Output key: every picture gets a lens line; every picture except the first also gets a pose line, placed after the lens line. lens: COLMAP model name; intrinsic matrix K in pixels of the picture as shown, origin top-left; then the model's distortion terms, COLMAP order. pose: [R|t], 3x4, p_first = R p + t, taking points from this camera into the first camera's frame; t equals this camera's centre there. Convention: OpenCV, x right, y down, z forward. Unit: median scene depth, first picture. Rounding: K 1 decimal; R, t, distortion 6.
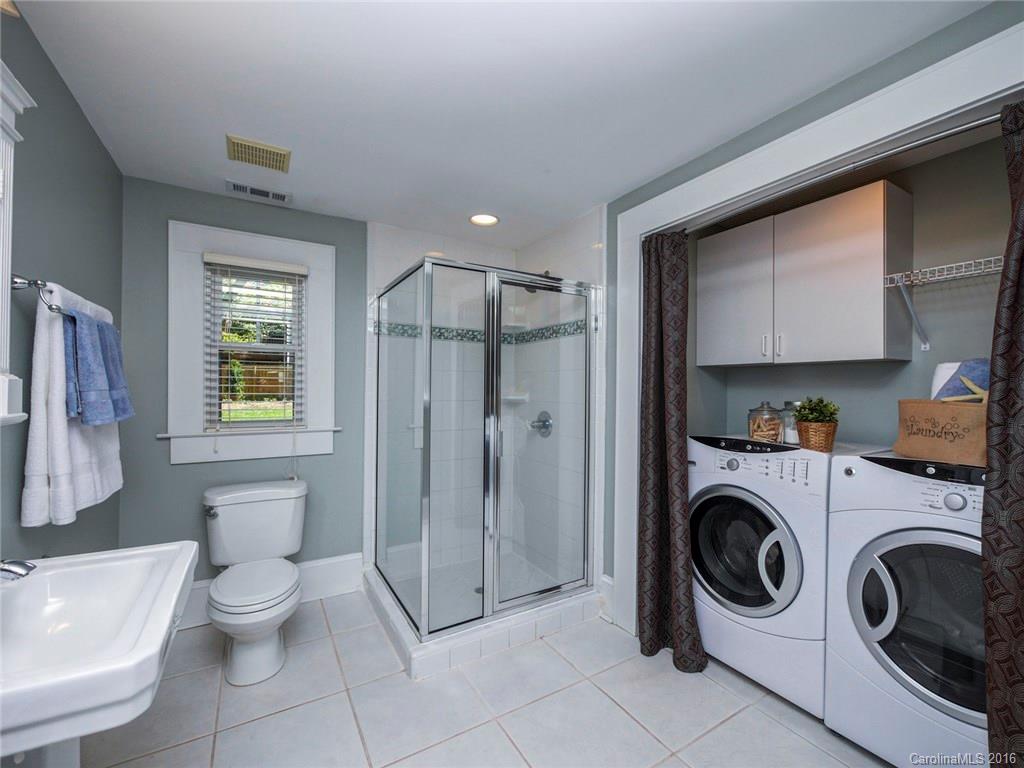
lens RADIAL K [[436.5, 0, 515.4], [0, 436.5, 383.9], [0, 0, 1]] dist [-0.001618, -0.000013]
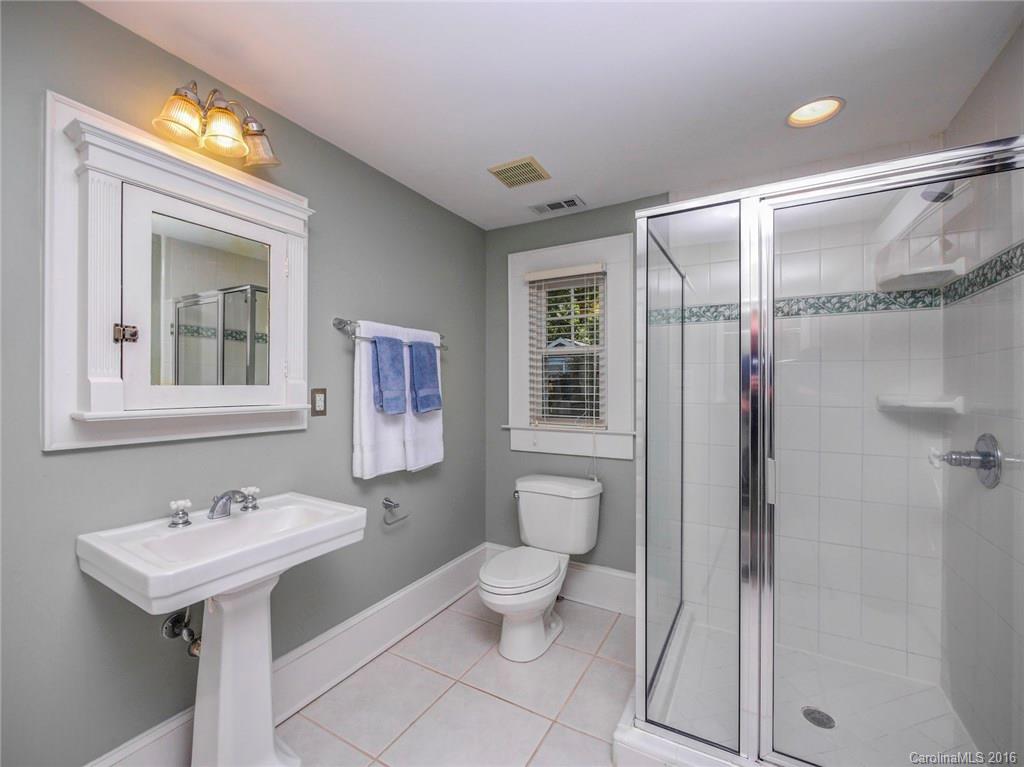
lens RADIAL K [[436.5, 0, 515.4], [0, 436.5, 383.4], [0, 0, 1]] dist [-0.001618, -0.000013]
pose [[0.498839, -0.014663, -0.866571, 0.287651], [0.011862, 0.999879, -0.010090, 0.006674], [0.866614, -0.005246, 0.498952, 0.380045]]
